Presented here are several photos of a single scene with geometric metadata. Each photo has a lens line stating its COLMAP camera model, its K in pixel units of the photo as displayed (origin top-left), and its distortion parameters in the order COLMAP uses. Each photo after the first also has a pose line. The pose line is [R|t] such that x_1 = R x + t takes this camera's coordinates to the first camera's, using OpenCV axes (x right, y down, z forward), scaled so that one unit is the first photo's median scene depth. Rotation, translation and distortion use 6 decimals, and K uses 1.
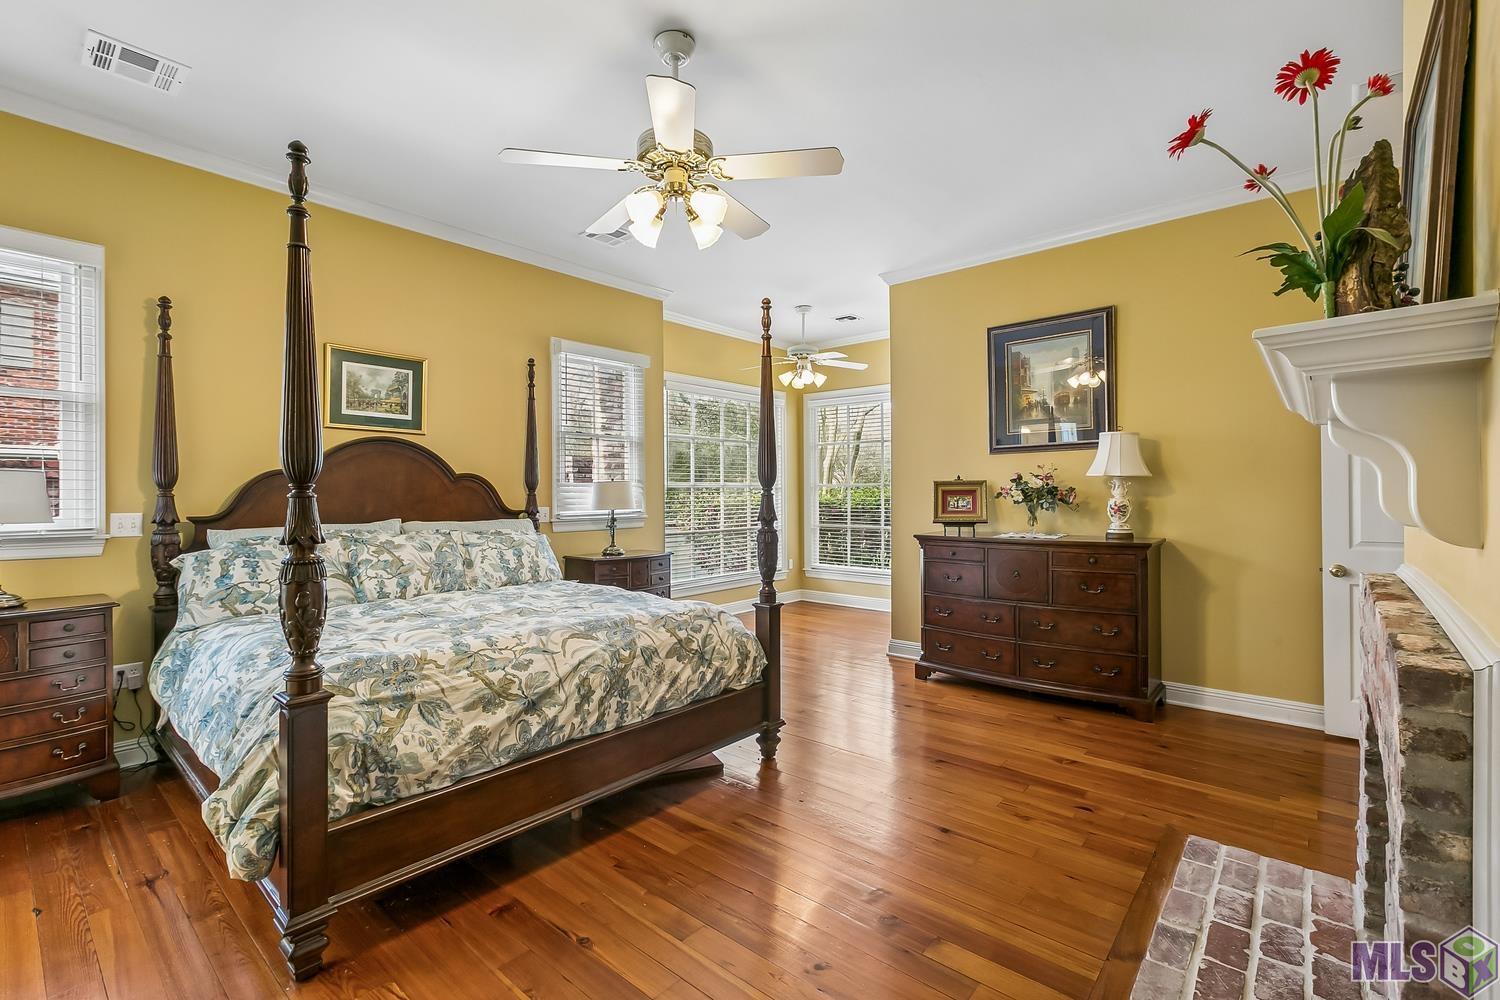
lens RADIAL K [[672.8, 0, 741.2], [0, 672.8, 498.5], [0, 0, 1]] dist [-0.003194, 0.000538]
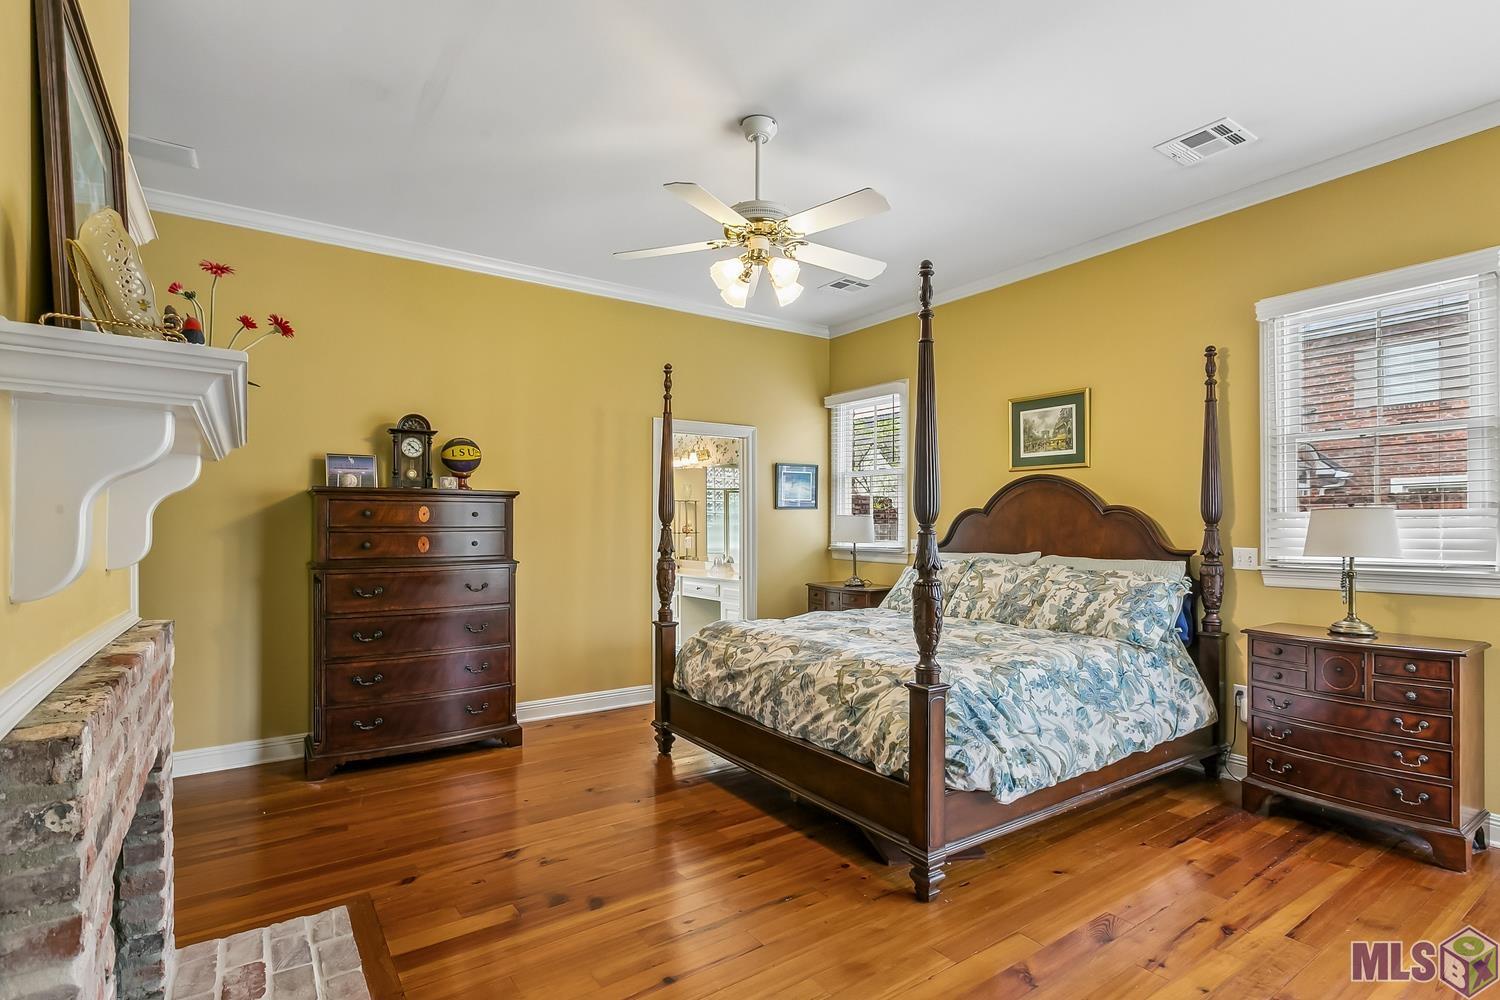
lens RADIAL K [[722.0, 0, 746.2], [0, 722.0, 523.0], [0, 0, 1]] dist [0.000469, 0.000385]
pose [[-0.247673, 0.000802, -0.968843, 0.907392], [-0.006096, 0.999979, 0.002386, -0.019255], [0.968824, 0.006497, -0.247663, 1.087910]]
